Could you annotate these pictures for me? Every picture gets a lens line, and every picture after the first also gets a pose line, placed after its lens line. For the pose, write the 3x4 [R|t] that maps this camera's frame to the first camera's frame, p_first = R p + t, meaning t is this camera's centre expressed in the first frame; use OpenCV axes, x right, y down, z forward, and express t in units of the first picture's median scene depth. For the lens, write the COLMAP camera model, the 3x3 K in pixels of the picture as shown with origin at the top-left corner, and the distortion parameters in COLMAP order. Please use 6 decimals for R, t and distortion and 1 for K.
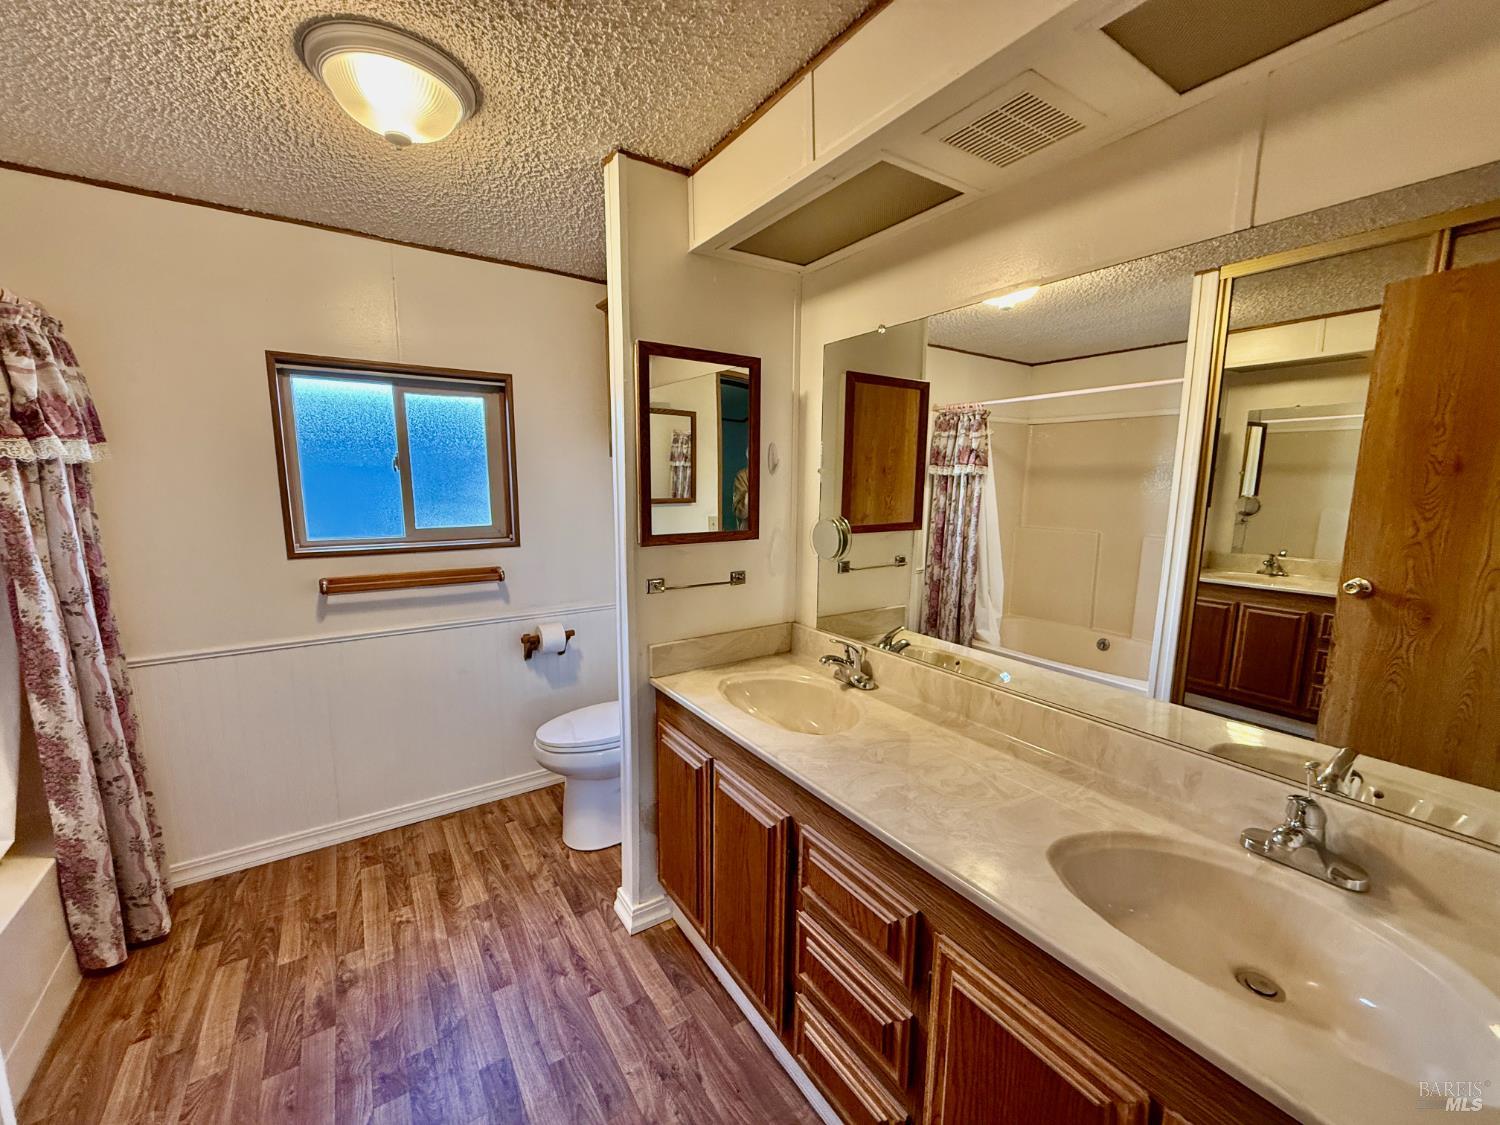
lens RADIAL K [[594.3, 0, 741.8], [0, 594.3, 569.7], [0, 0, 1]] dist [0.000618, -0.000161]
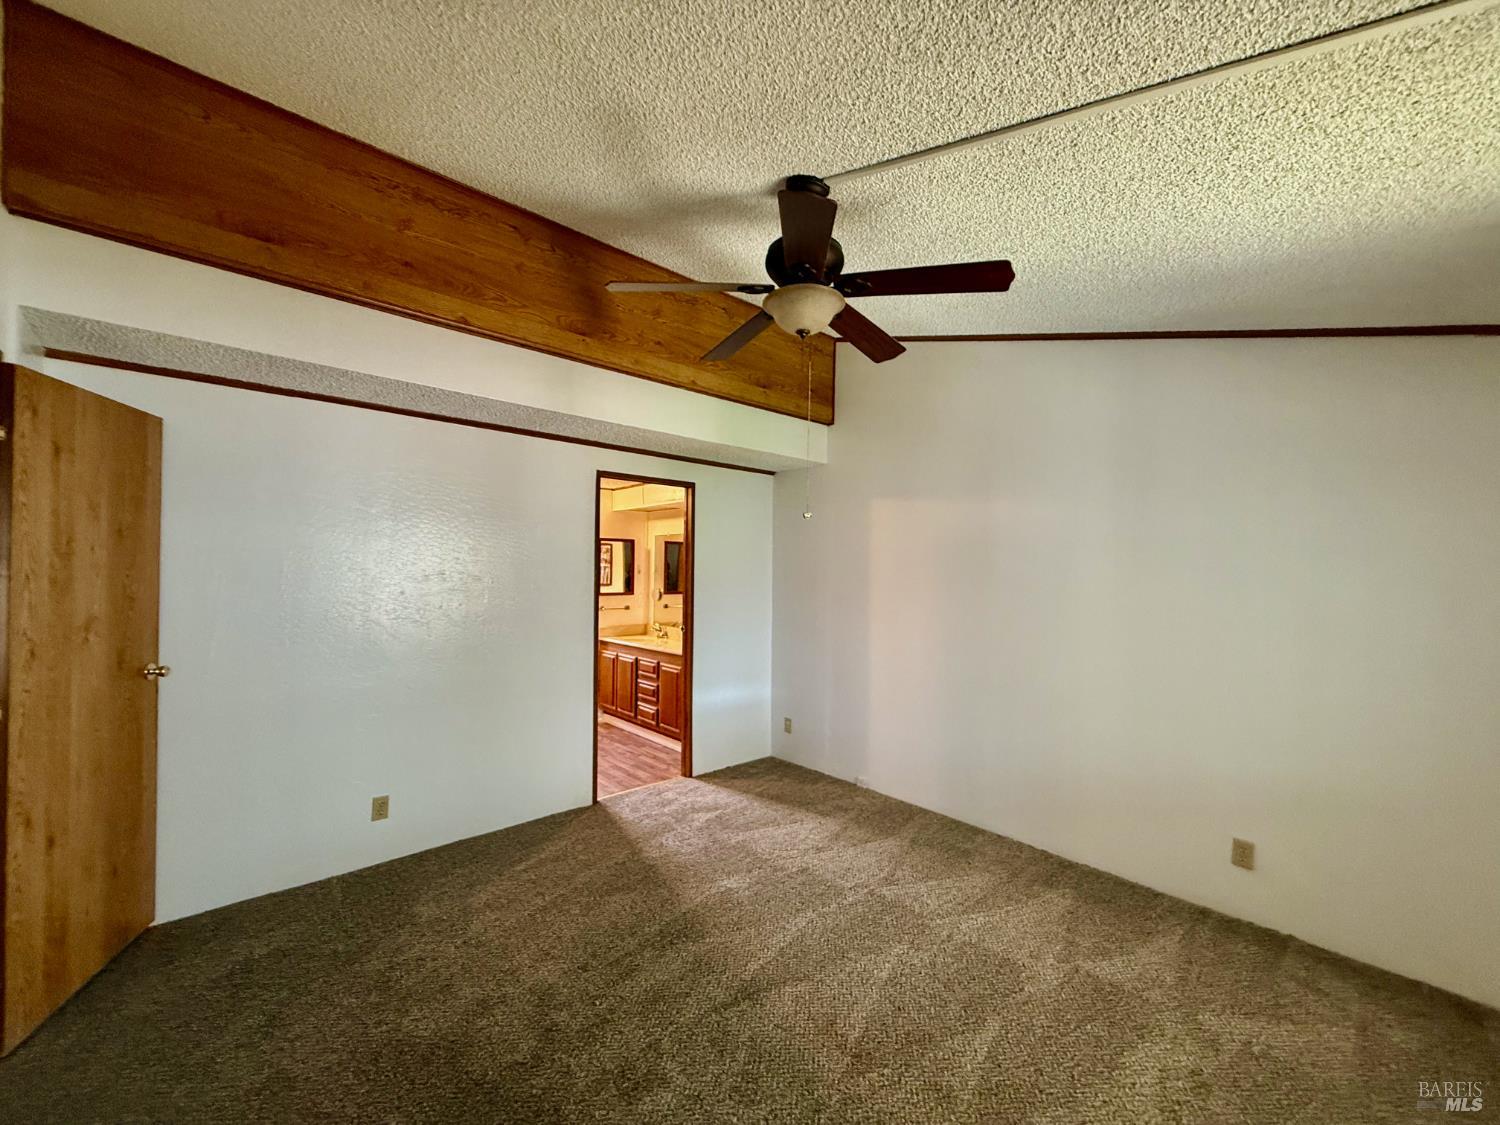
lens RADIAL K [[594.3, 0, 752.1], [0, 594.3, 559.4], [0, 0, 1]] dist [0.000618, -0.000161]
pose [[0.986966, 0.008565, 0.160701, 0.156765], [0.018616, 0.985802, -0.166874, 0.344080], [-0.159848, 0.167691, 0.972794, -2.505016]]
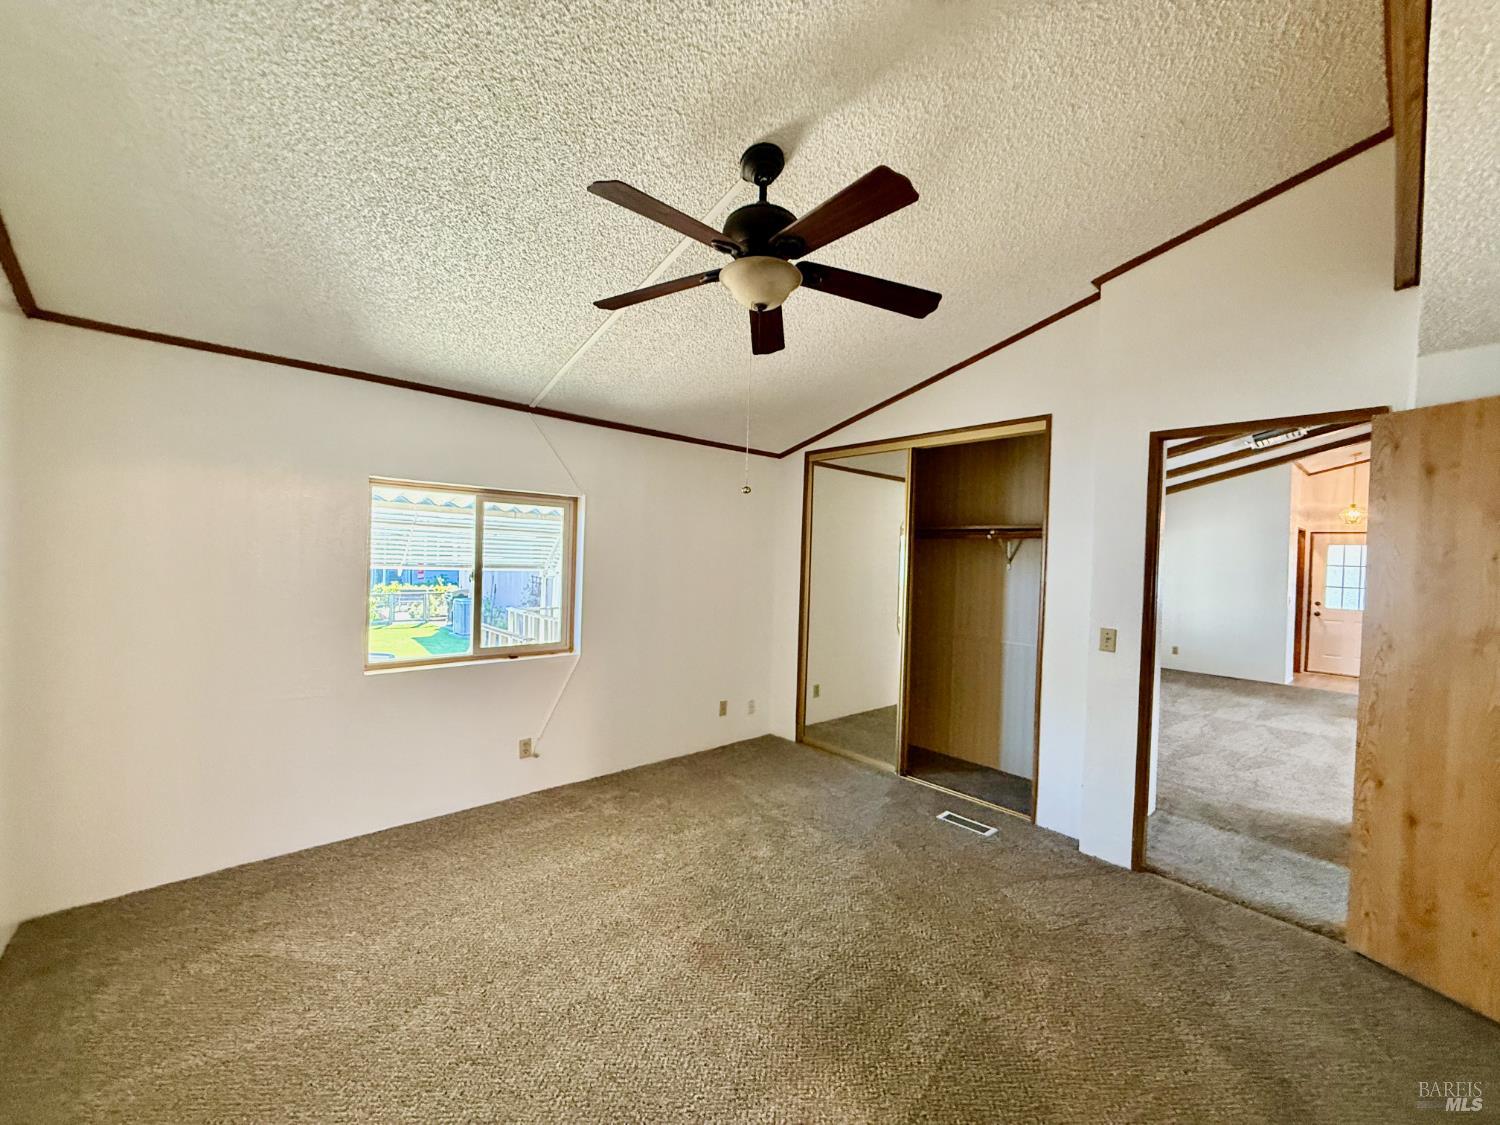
lens RADIAL K [[594.3, 0, 744.4], [0, 594.3, 559.5], [0, 0, 1]] dist [0.000618, -0.000161]
pose [[-0.987928, -0.038087, -0.150159, 0.641024], [-0.063090, 0.984199, 0.165447, -0.004825], [0.141485, 0.172924, -0.974720, -0.175299]]
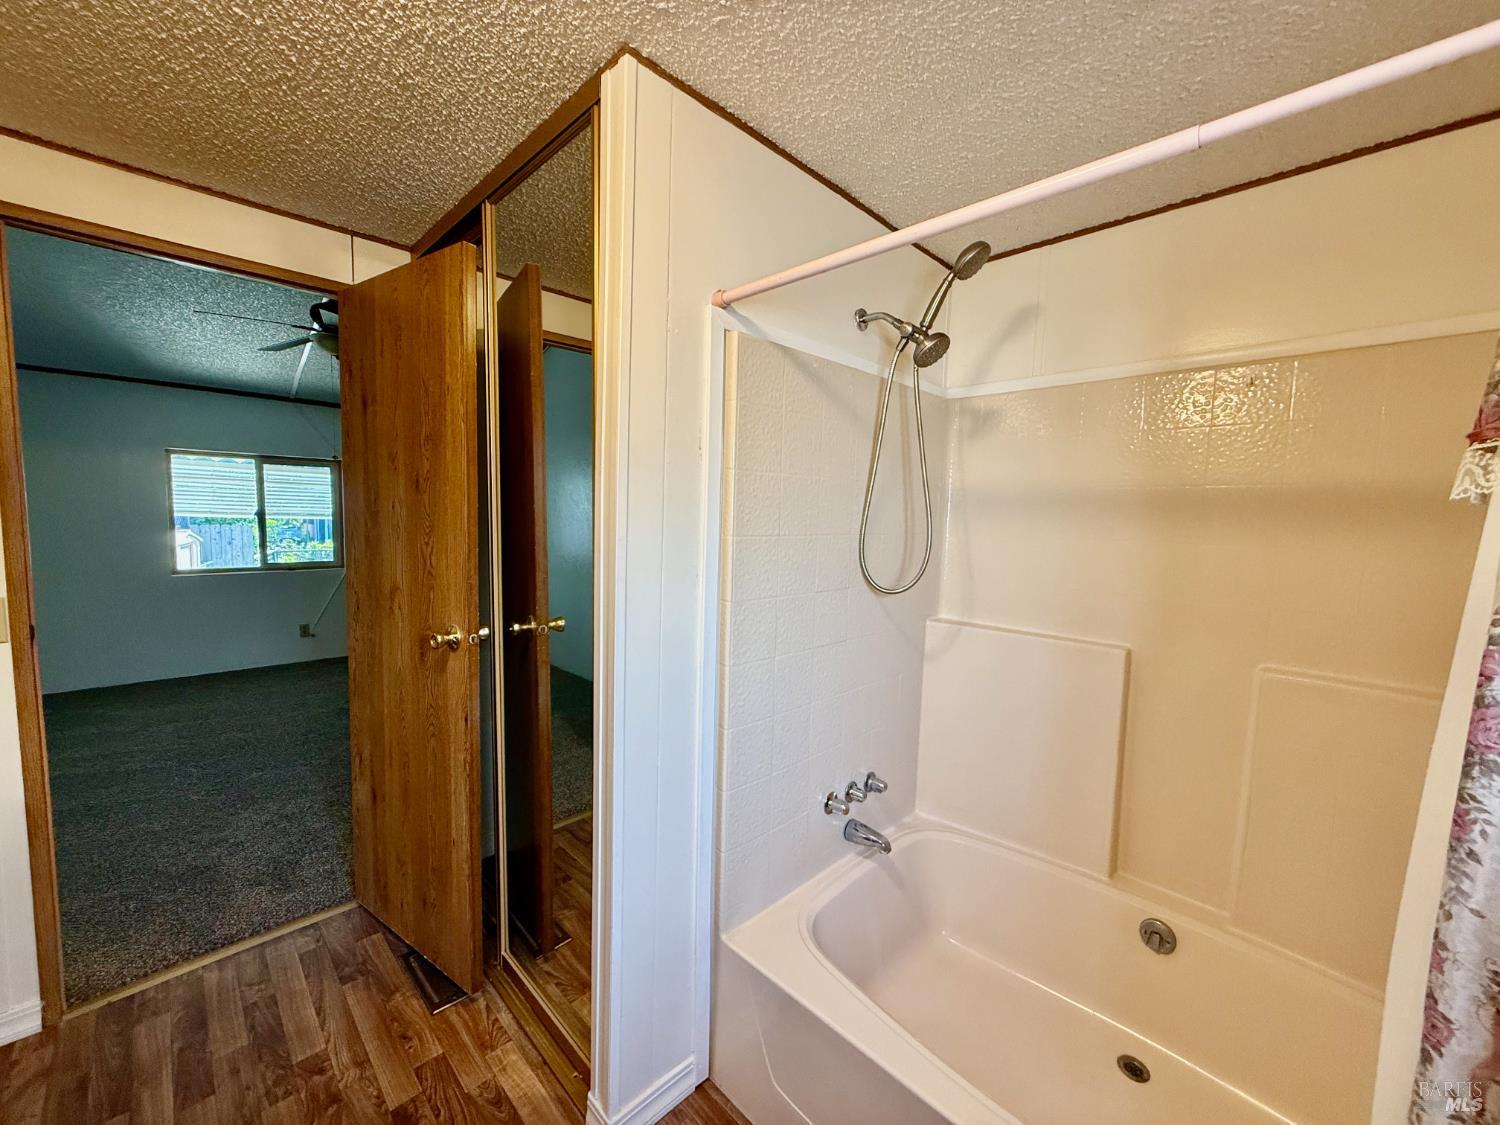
lens RADIAL K [[594.3, 0, 756.0], [0, 594.3, 570.0], [0, 0, 1]] dist [0.000618, -0.000161]
pose [[-0.978602, -0.007151, -0.205639, -0.586374], [-0.059012, 0.967168, 0.247192, -0.134922], [0.197120, 0.254038, -0.946894, 0.965172]]
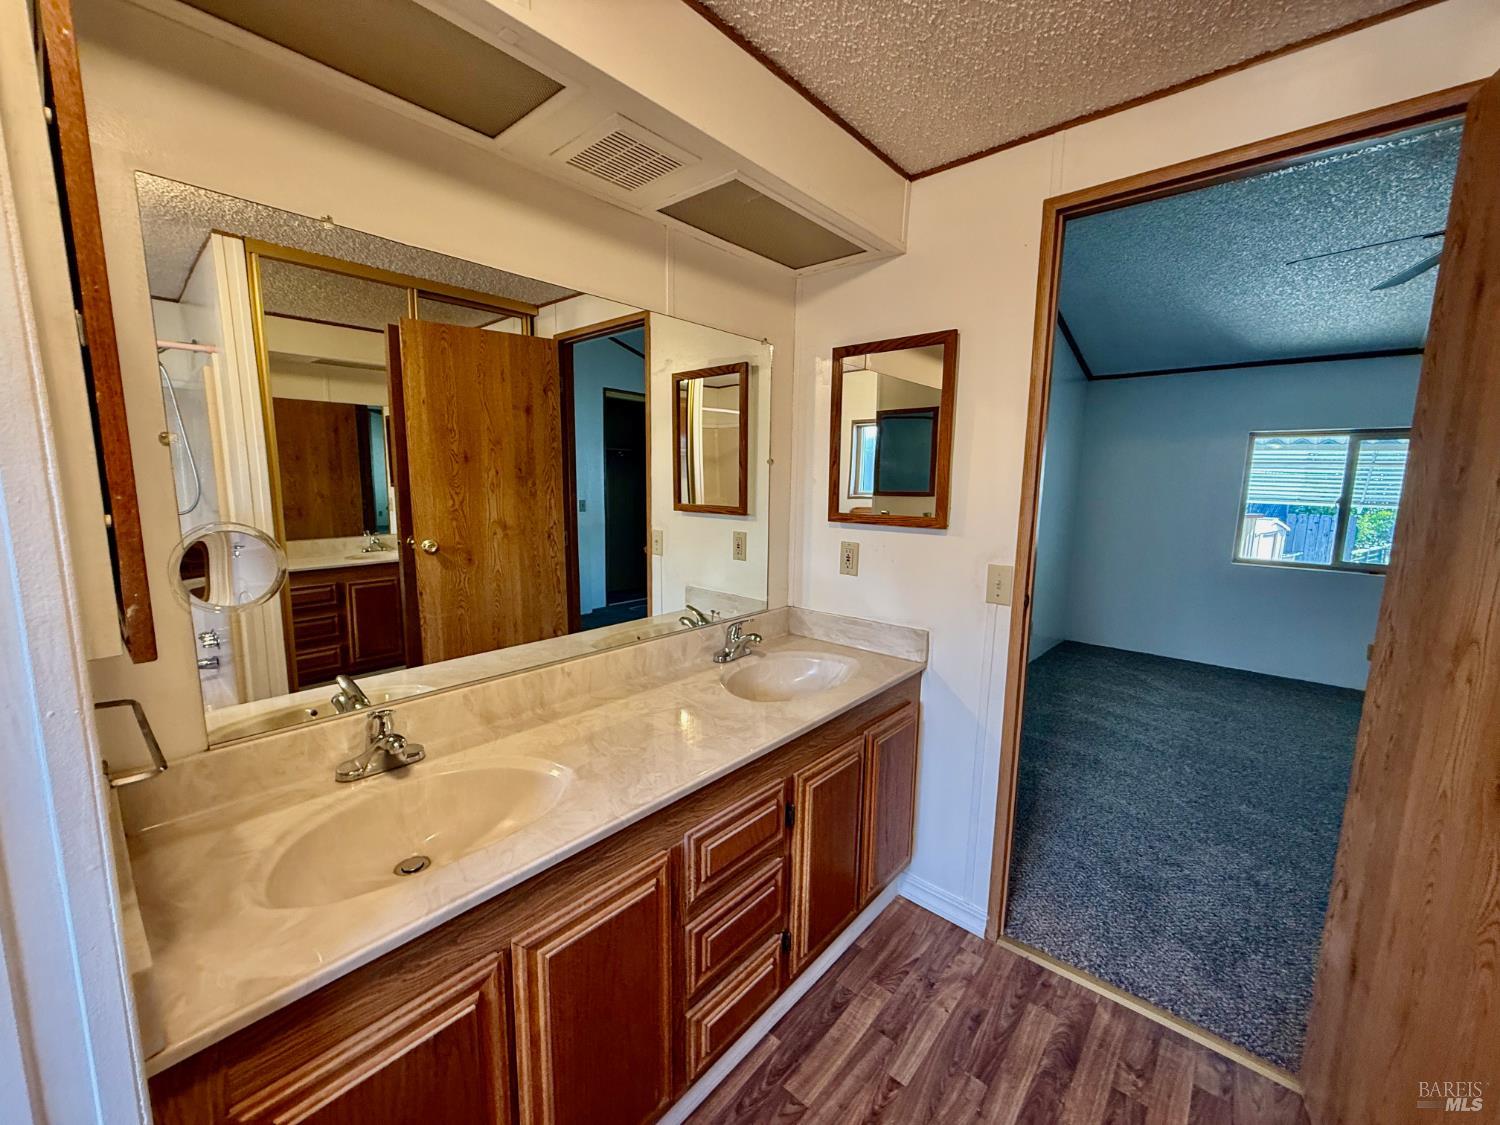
lens RADIAL K [[594.3, 0, 746.7], [0, 594.3, 559.8], [0, 0, 1]] dist [0.000618, -0.000161]
pose [[-0.259026, -0.137237, 0.956071, -0.554682], [0.134325, 0.975117, 0.176363, -0.102147], [-0.956484, 0.174107, -0.234146, 0.799094]]
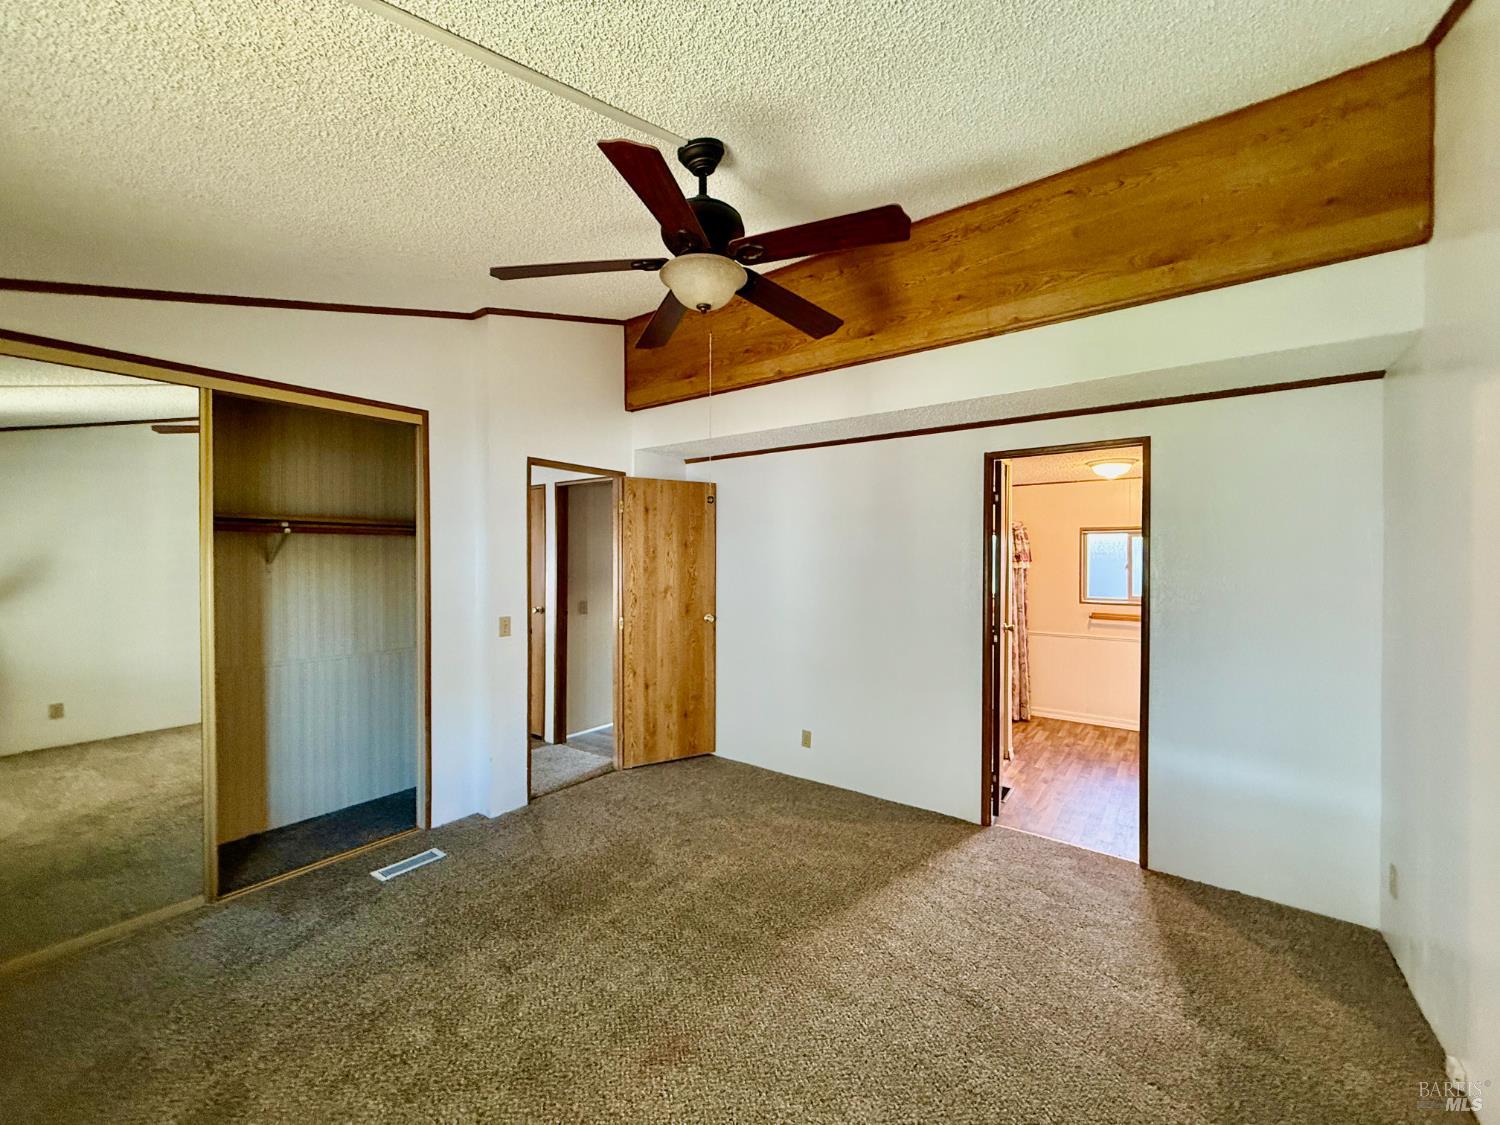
lens RADIAL K [[594.3, 0, 754.3], [0, 594.3, 557.6], [0, 0, 1]] dist [0.000618, -0.000161]
pose [[0.352052, -0.013143, -0.935888, 1.543890], [-0.148993, 0.986365, -0.069898, 0.231817], [0.924046, 0.164048, 0.345293, -1.642684]]
